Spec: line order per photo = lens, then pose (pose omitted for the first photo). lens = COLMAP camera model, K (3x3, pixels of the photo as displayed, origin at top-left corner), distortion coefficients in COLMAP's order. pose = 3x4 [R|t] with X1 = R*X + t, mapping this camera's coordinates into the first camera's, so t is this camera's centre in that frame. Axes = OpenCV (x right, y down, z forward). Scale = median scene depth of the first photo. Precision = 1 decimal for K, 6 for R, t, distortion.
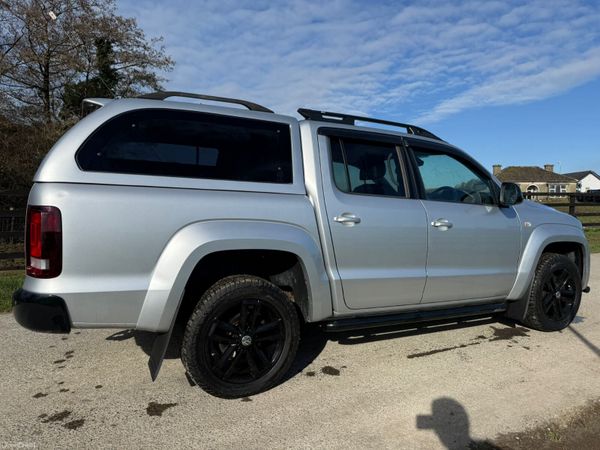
lens RADIAL K [[428.6, 0, 302.9], [0, 428.6, 224.7], [0, 0, 1]] dist [0.018923, -0.026349]
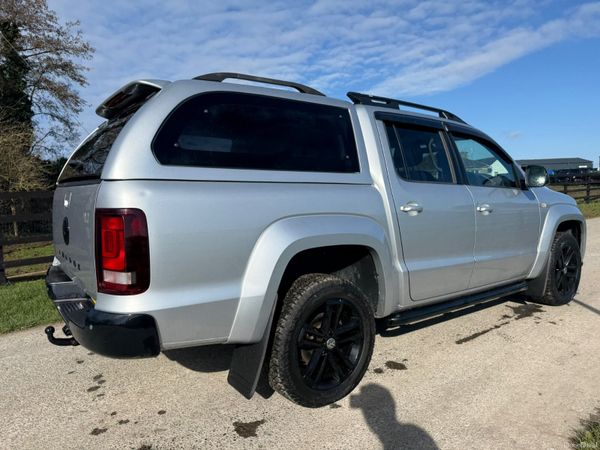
lens RADIAL K [[428.6, 0, 302.9], [0, 428.6, 224.7], [0, 0, 1]] dist [0.018923, -0.026349]
pose [[0.984607, -0.053472, 0.166400, -0.299398], [0.050162, 0.998452, 0.024030, -0.010423], [-0.167428, -0.015313, 0.985765, 0.089667]]
